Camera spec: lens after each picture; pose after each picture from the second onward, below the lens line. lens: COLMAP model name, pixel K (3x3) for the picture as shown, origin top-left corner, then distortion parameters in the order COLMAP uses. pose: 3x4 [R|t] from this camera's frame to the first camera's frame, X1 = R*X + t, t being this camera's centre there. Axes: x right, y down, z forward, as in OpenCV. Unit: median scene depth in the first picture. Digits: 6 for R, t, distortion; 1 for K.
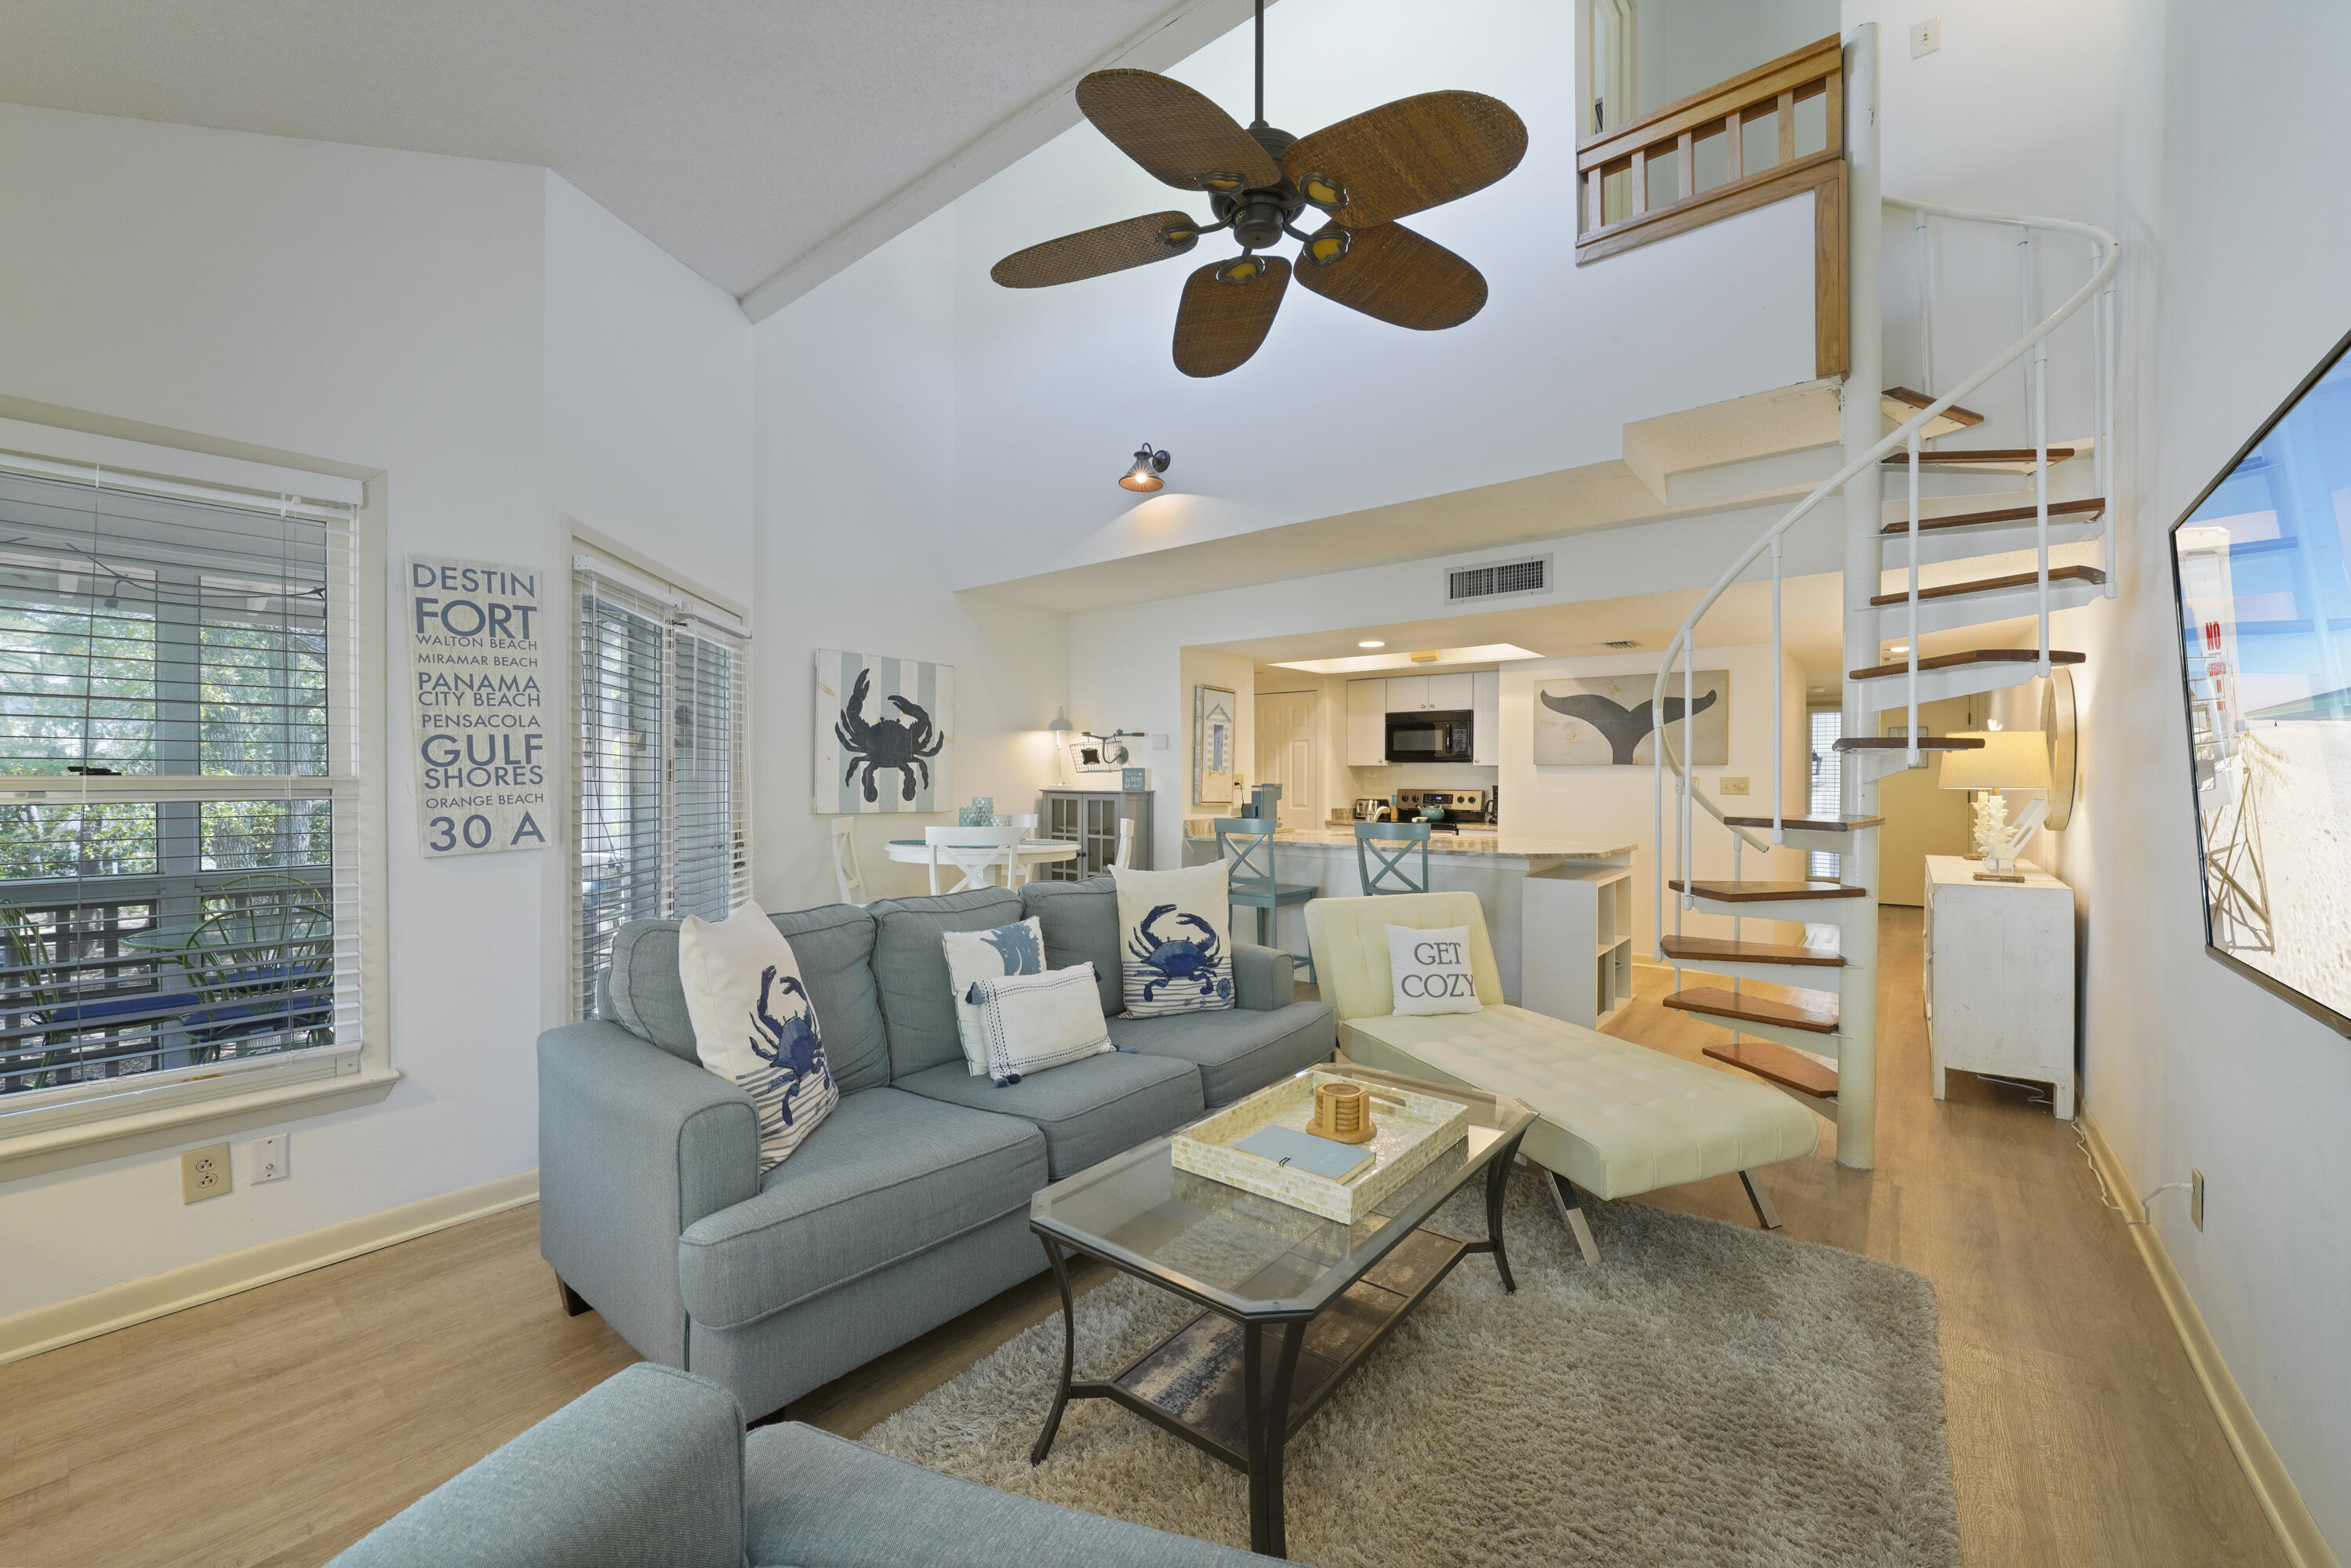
lens RADIAL K [[907.7, 0, 1175.5], [0, 907.7, 784.0], [0, 0, 1]] dist [-0.011905, -0.000005]
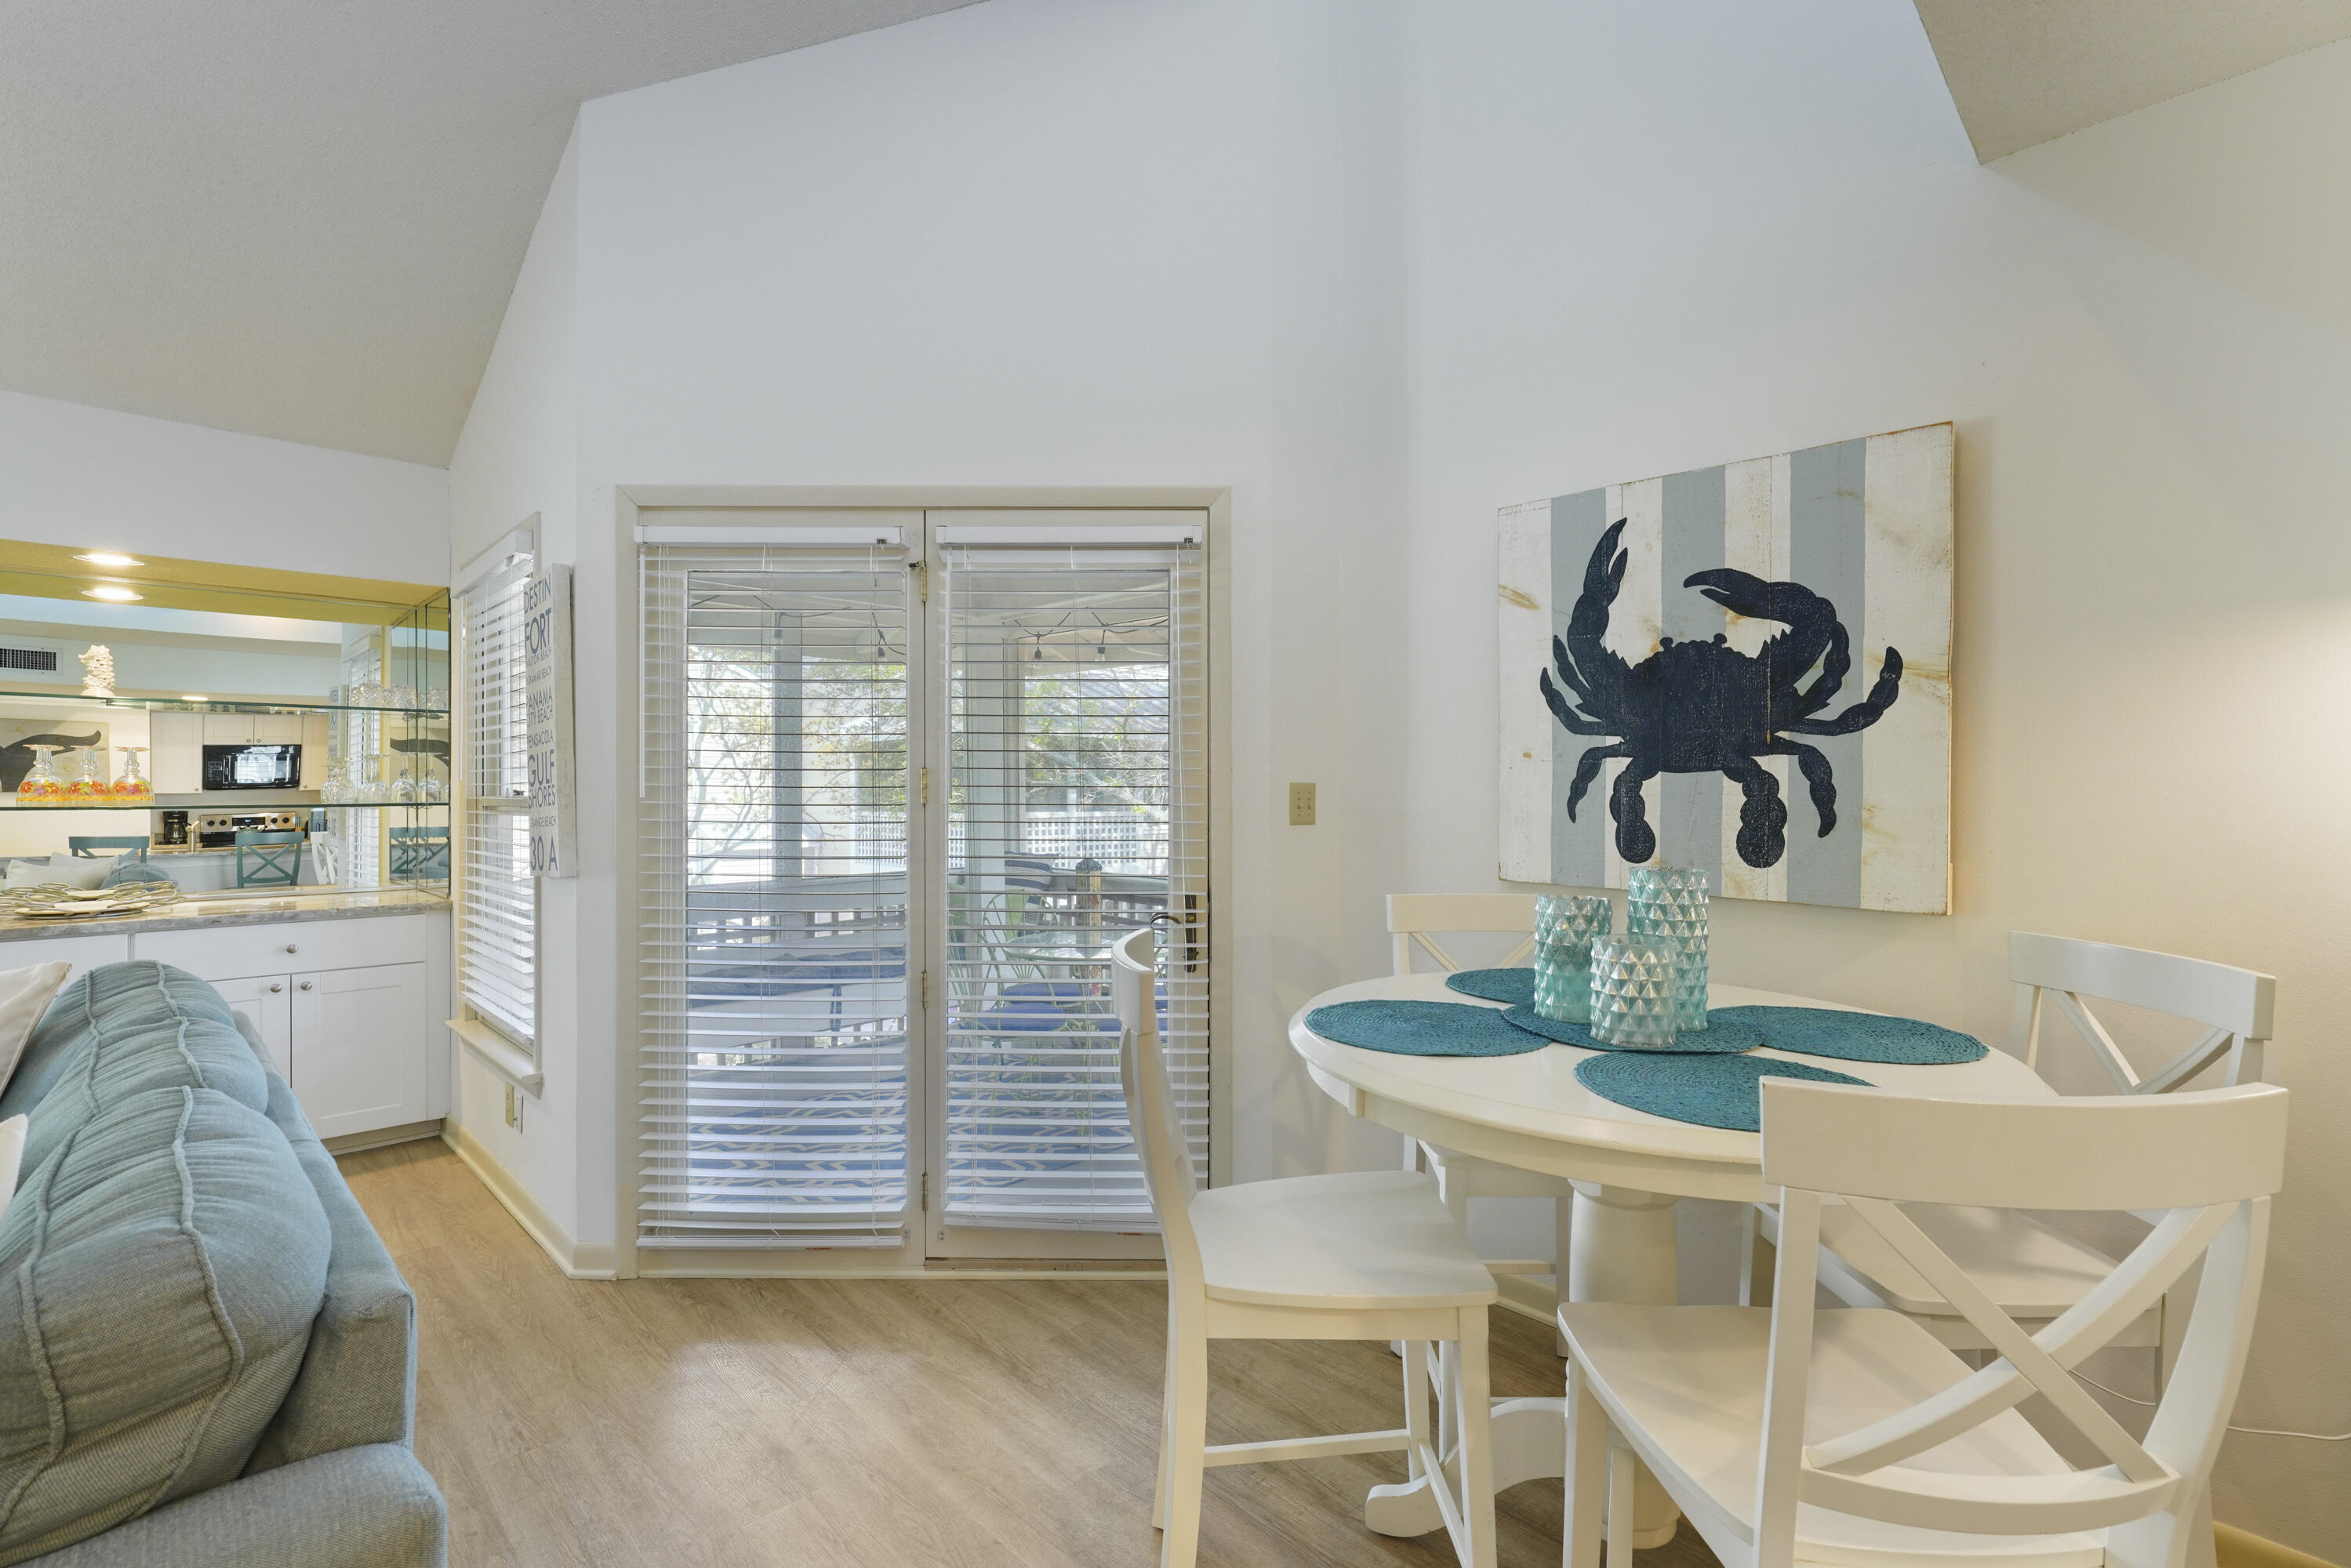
lens RADIAL K [[1058.7, 0, 1175.5], [0, 1058.7, 784.0], [0, 0, 1]] dist [-0.001261, -0.000151]
pose [[-0.110843, -0.011003, -0.993777, 0.129952], [-0.007980, 0.999916, -0.010181, -0.007317], [0.993806, 0.006802, -0.110921, 0.843780]]
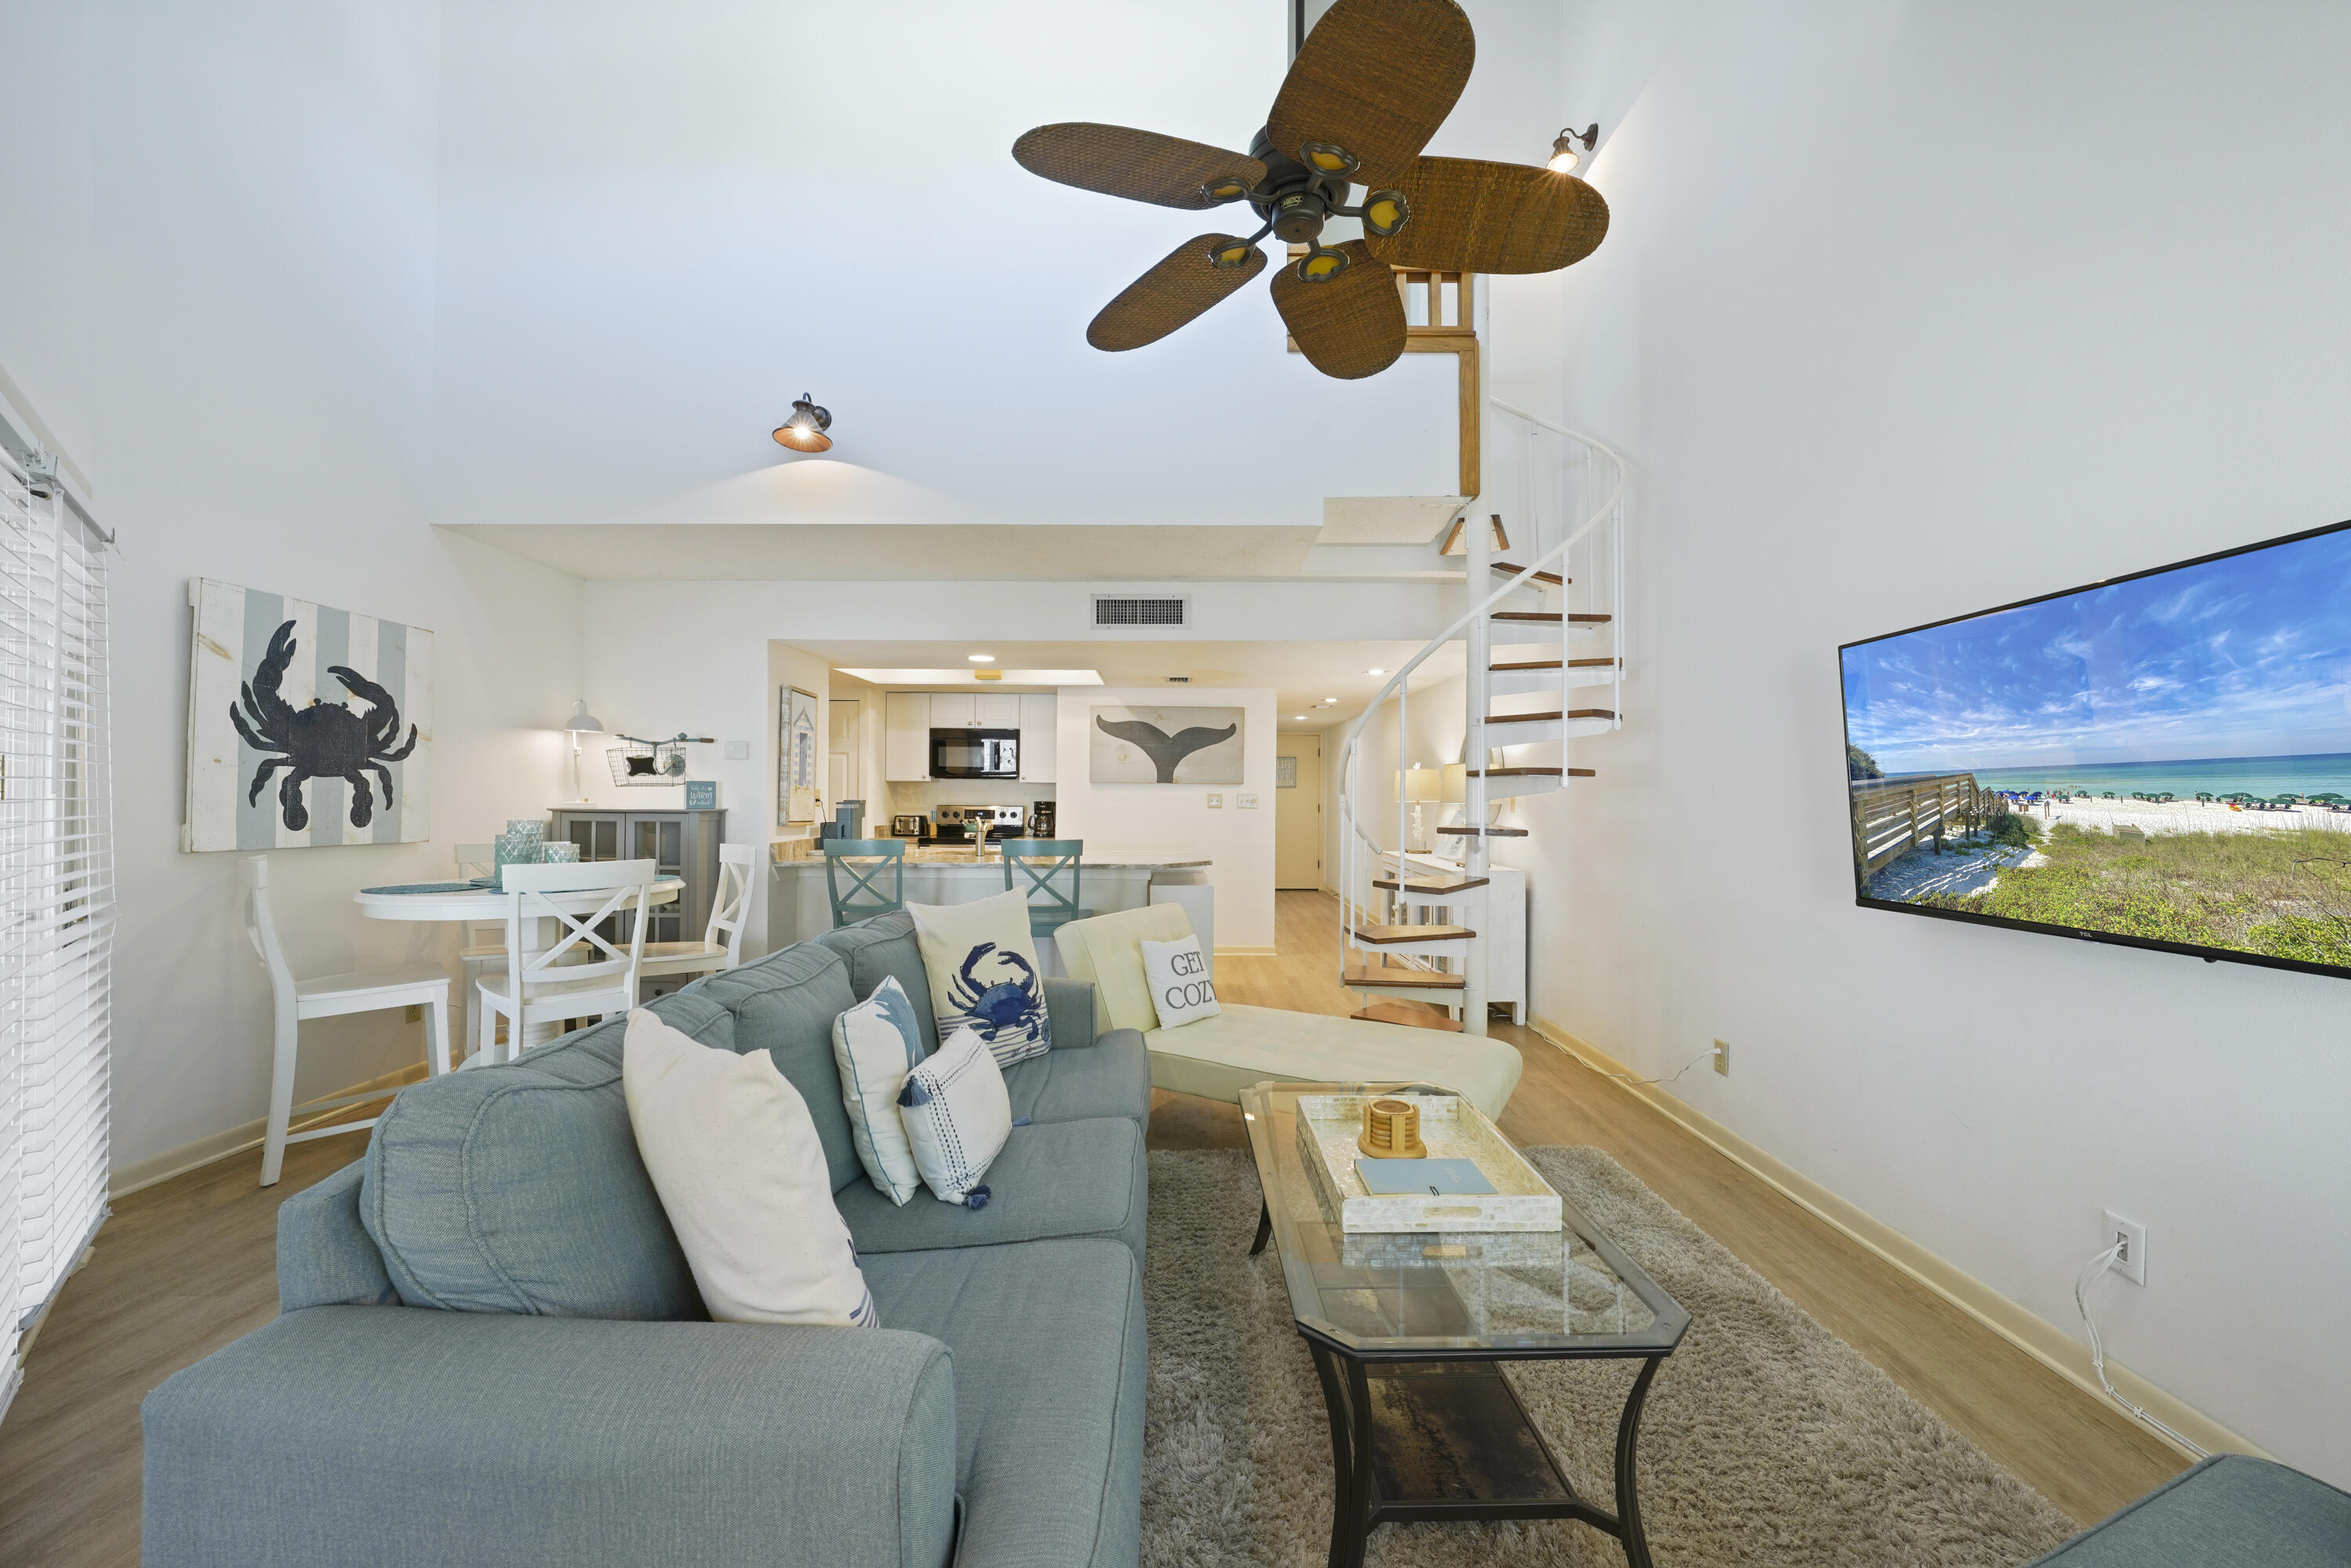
lens RADIAL K [[867.7, 0, 1172.4], [0, 867.7, 792.0], [0, 0, 1]] dist [-0.014344, 0.000101]
pose [[0.782420, 0.003983, 0.622739, -0.225275], [0.000723, 0.999973, -0.007305, -0.002312], [-0.622751, 0.006166, 0.782396, 0.147057]]
